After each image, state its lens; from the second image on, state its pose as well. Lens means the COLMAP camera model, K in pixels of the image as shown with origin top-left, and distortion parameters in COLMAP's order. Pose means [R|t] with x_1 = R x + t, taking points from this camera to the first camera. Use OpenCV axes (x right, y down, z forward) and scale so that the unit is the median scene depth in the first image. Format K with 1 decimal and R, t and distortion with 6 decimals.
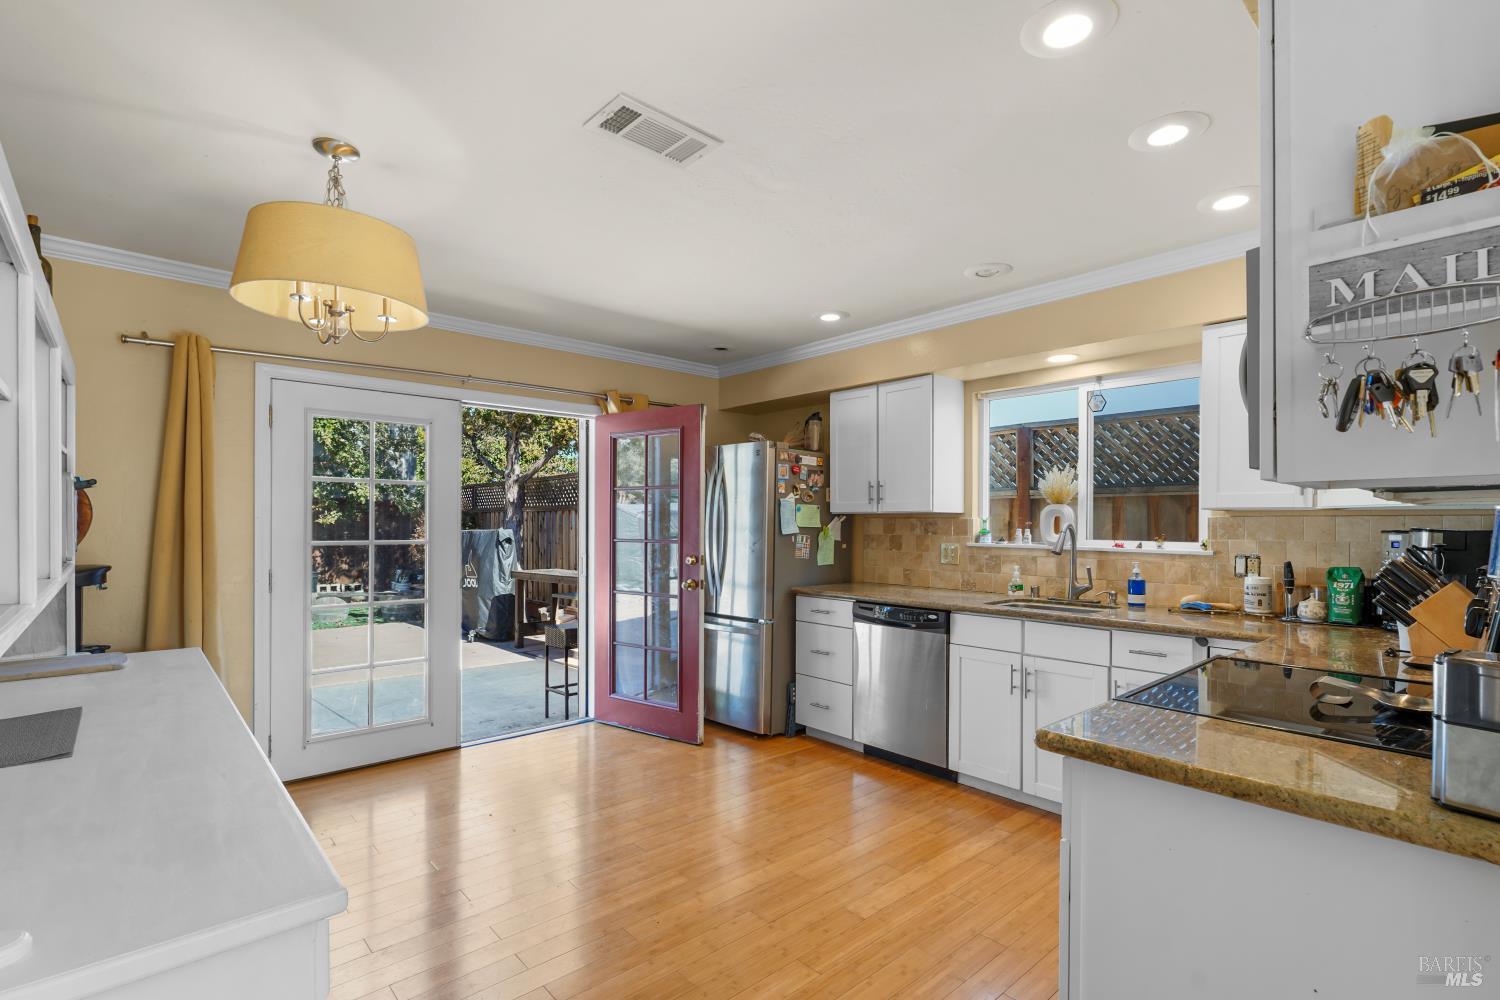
lens RADIAL K [[705.5, 0, 771.3], [0, 705.5, 525.5], [0, 0, 1]] dist [-0.002568, 0.000154]
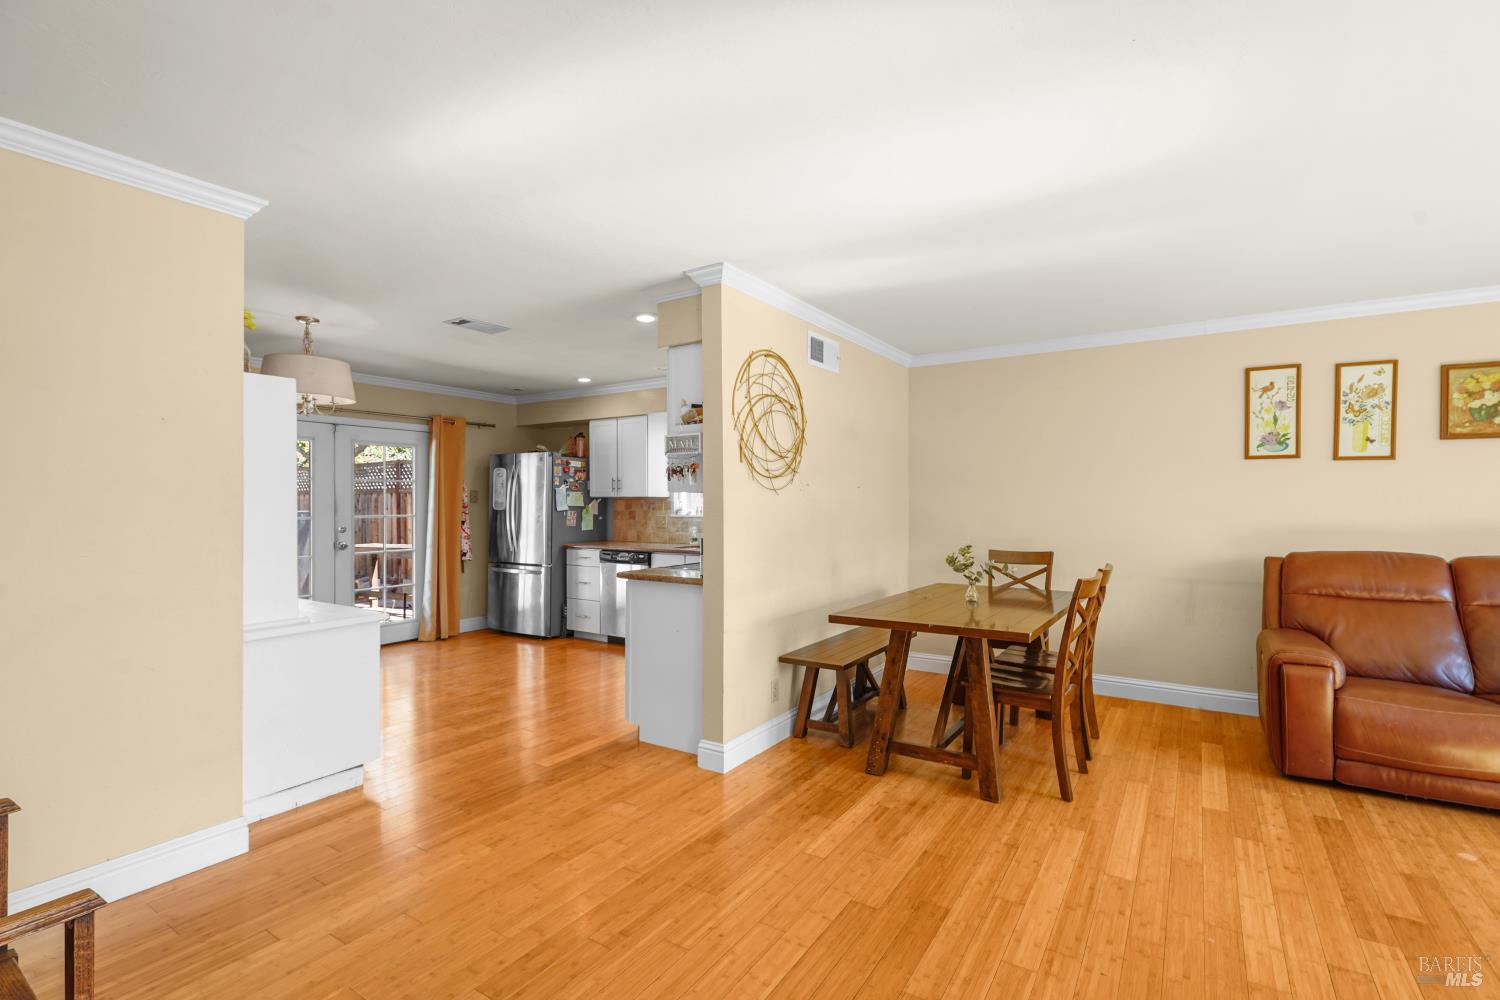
lens RADIAL K [[687.6, 0, 755.3], [0, 687.6, 503.5], [0, 0, 1]] dist [-0.000751, -0.000257]
pose [[0.969469, -0.006787, 0.245121, 0.068775], [0.007059, 0.999975, -0.000231, -0.000304], [-0.245114, 0.001954, 0.969492, -0.611336]]
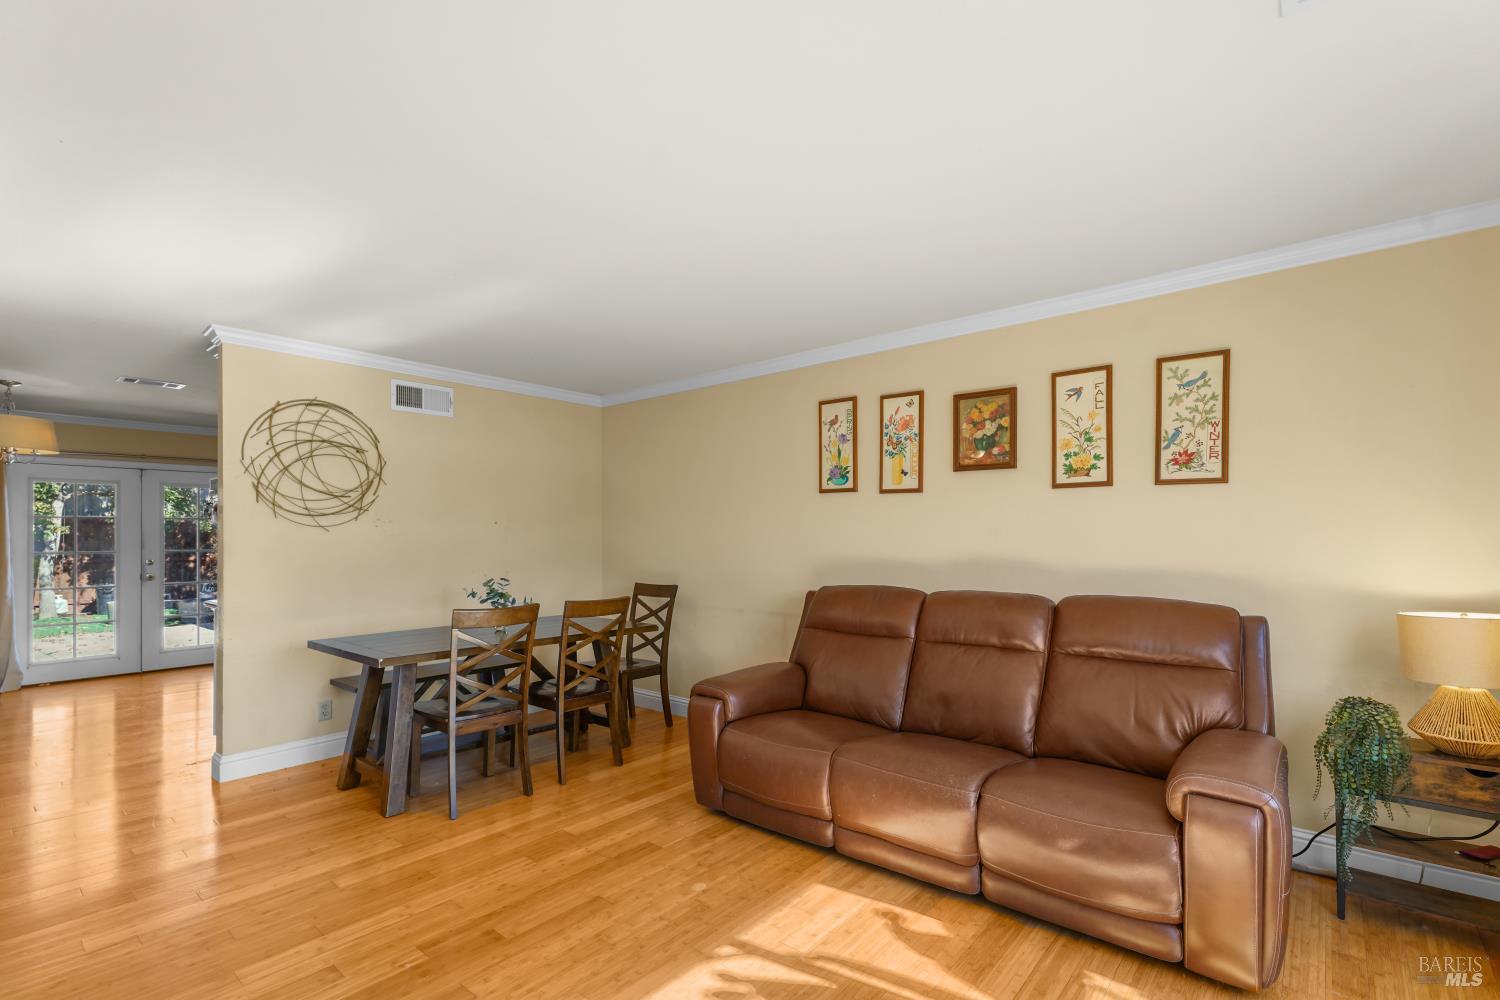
lens RADIAL K [[687.0, 0, 757.7], [0, 687.0, 525.7], [0, 0, 1]] dist [0.001305, -0.000214]
pose [[0.991922, -0.008158, 0.126583, 0.788859], [0.010510, 0.999784, -0.017918, 0.004843], [-0.126410, 0.019104, 0.991794, -0.796267]]
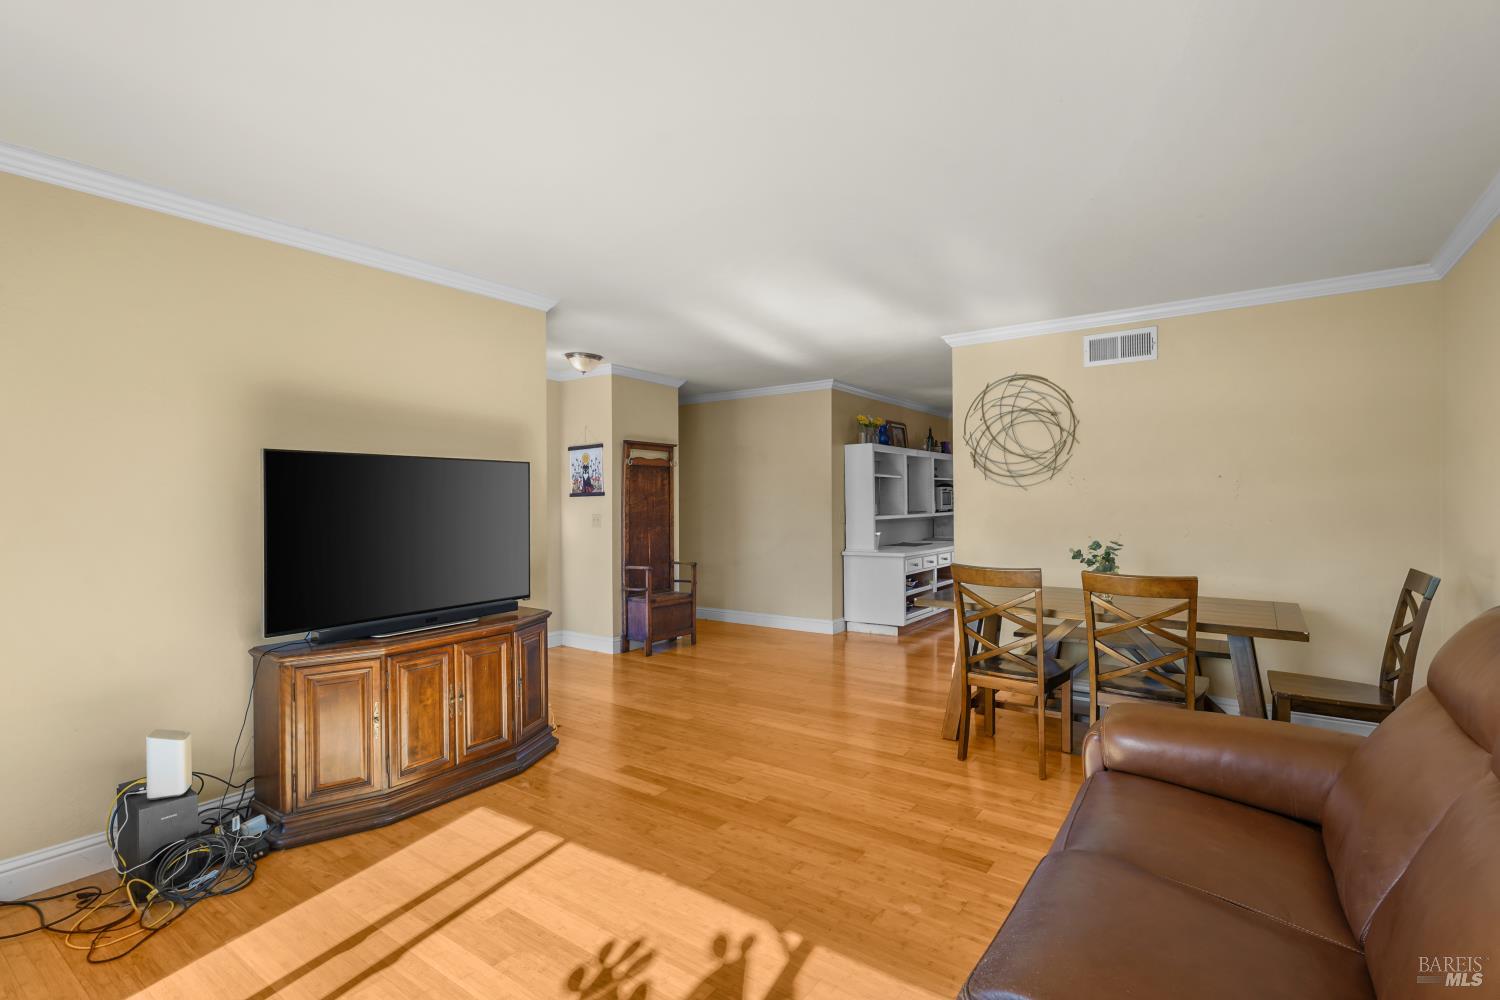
lens RADIAL K [[698.2, 0, 753.6], [0, 698.2, 502.7], [0, 0, 1]] dist [0.001092, 0.000734]
pose [[0.199262, -0.002288, -0.979943, 1.301977], [0.008619, 0.999963, -0.000582, 0.005406], [0.979908, -0.008330, 0.199275, -0.403455]]
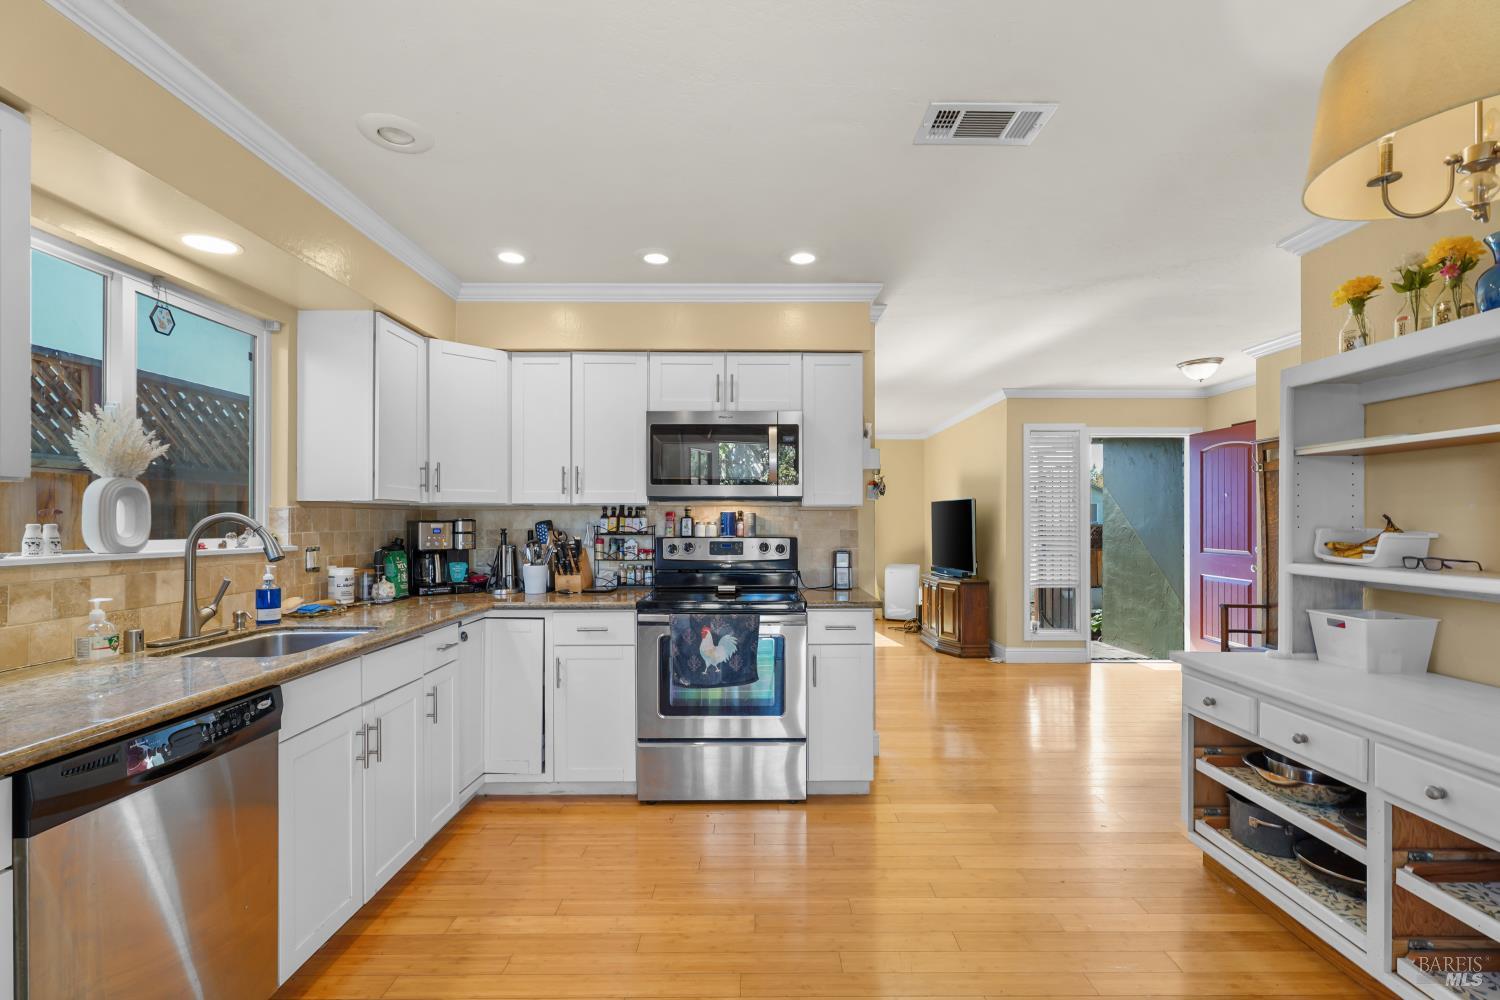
lens RADIAL K [[687.0, 0, 757.7], [0, 687.0, 525.7], [0, 0, 1]] dist [0.001305, -0.000214]
pose [[-0.734542, -0.010665, 0.678479, -0.281346], [-0.003908, 0.999926, 0.011487, -0.000794], [-0.678552, 0.005786, -0.734530, 0.915330]]
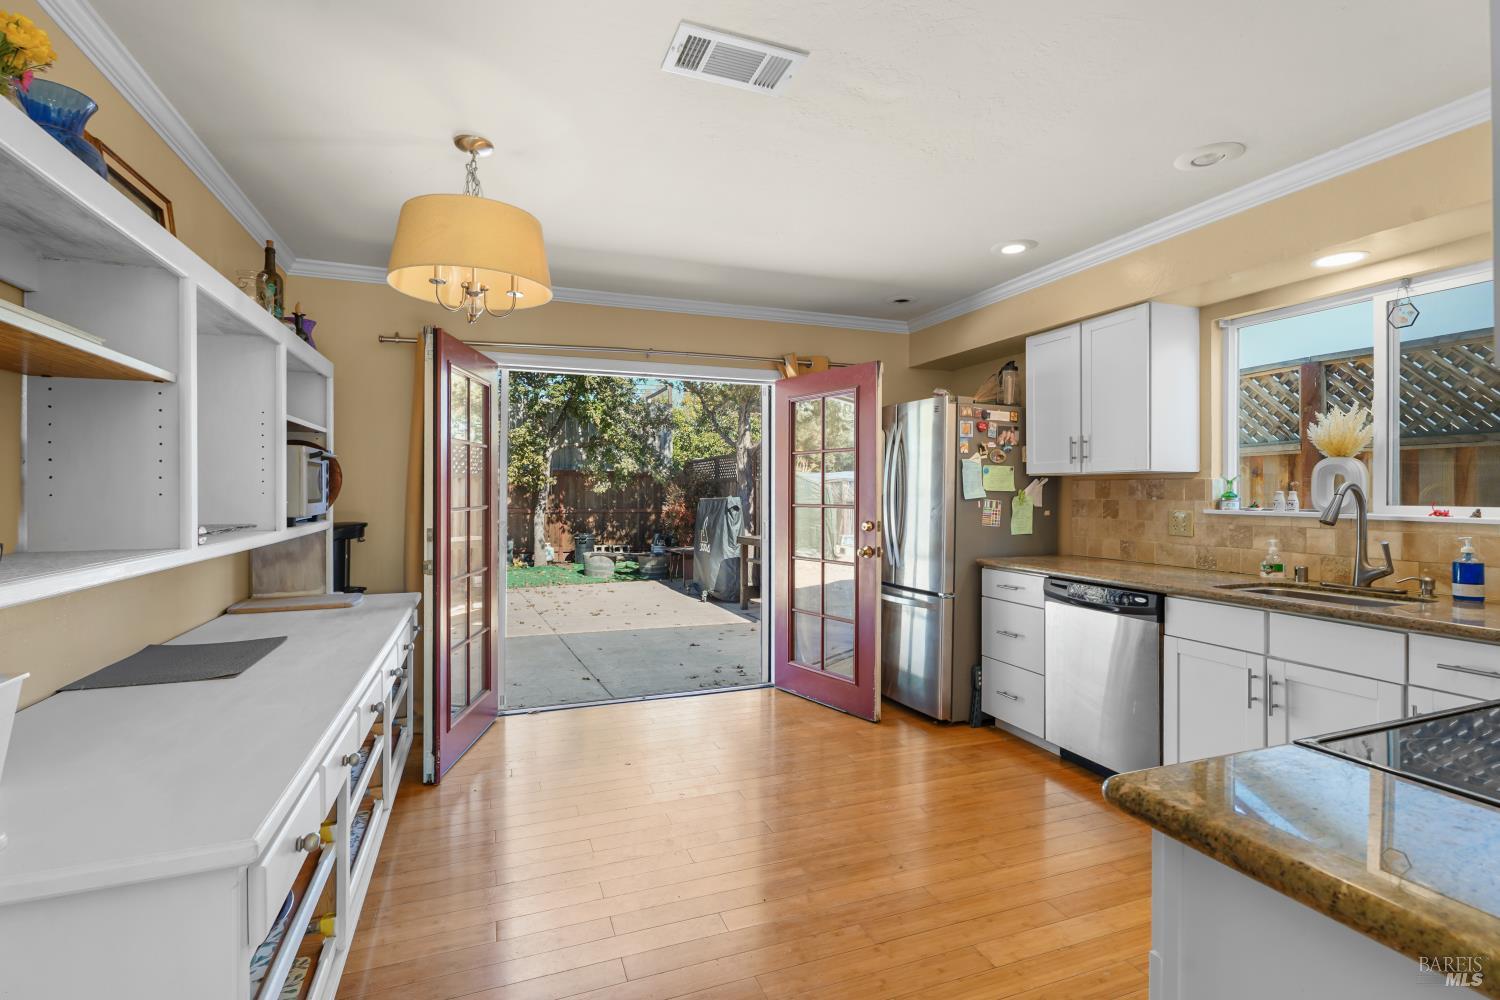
lens RADIAL K [[696.1, 0, 750.4], [0, 696.1, 491.6], [0, 0, 1]] dist [0.001504, 0.000441]
pose [[0.928073, -0.004831, -0.372367, 0.091983], [0.003062, 0.999981, -0.005342, 0.006738], [0.372386, 0.003818, 0.928070, 0.077638]]
